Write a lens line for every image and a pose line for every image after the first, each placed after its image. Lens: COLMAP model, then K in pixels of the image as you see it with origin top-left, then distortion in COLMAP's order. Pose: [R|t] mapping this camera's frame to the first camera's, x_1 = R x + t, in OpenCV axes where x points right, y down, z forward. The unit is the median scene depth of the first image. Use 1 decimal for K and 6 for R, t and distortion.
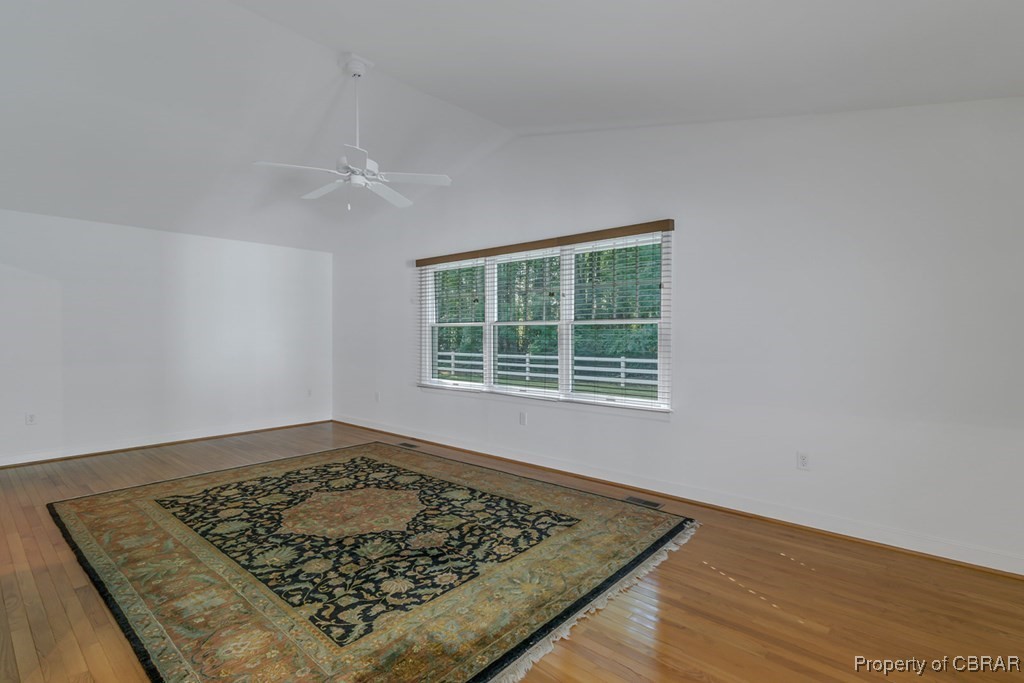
lens RADIAL K [[480.5, 0, 510.7], [0, 480.5, 339.5], [0, 0, 1]] dist [0.002848, 0.000556]
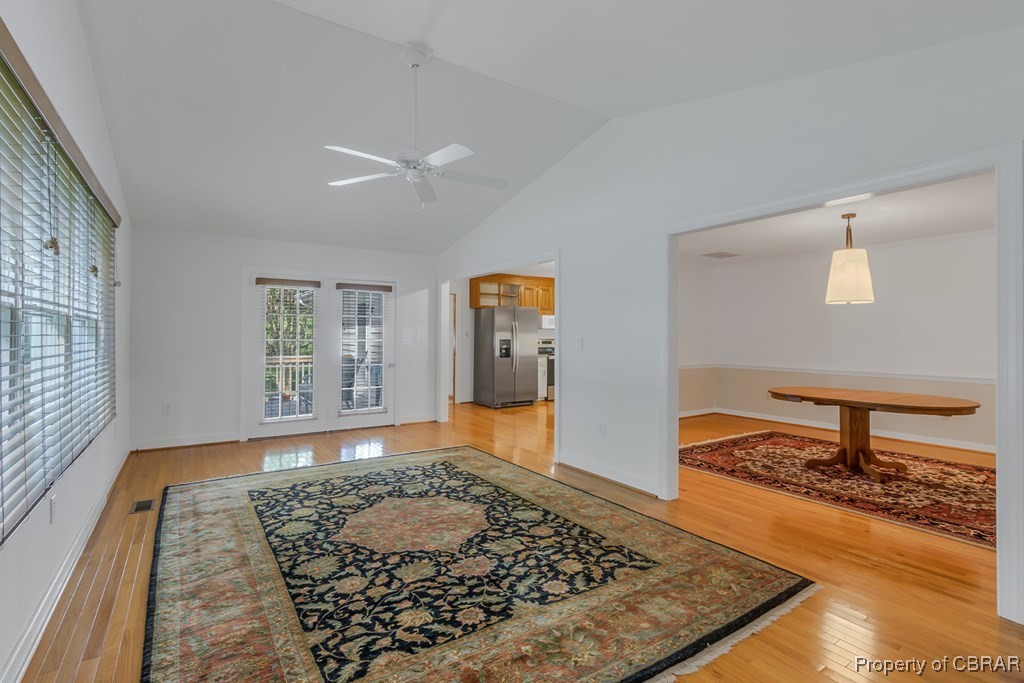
lens RADIAL K [[480.5, 0, 511.8], [0, 480.5, 336.4], [0, 0, 1]] dist [0.002848, 0.000556]
pose [[-0.963810, -0.004805, 0.266547, -0.761237], [-0.001835, 0.999933, 0.011390, -0.021033], [-0.266584, 0.010489, -0.963755, 1.873159]]
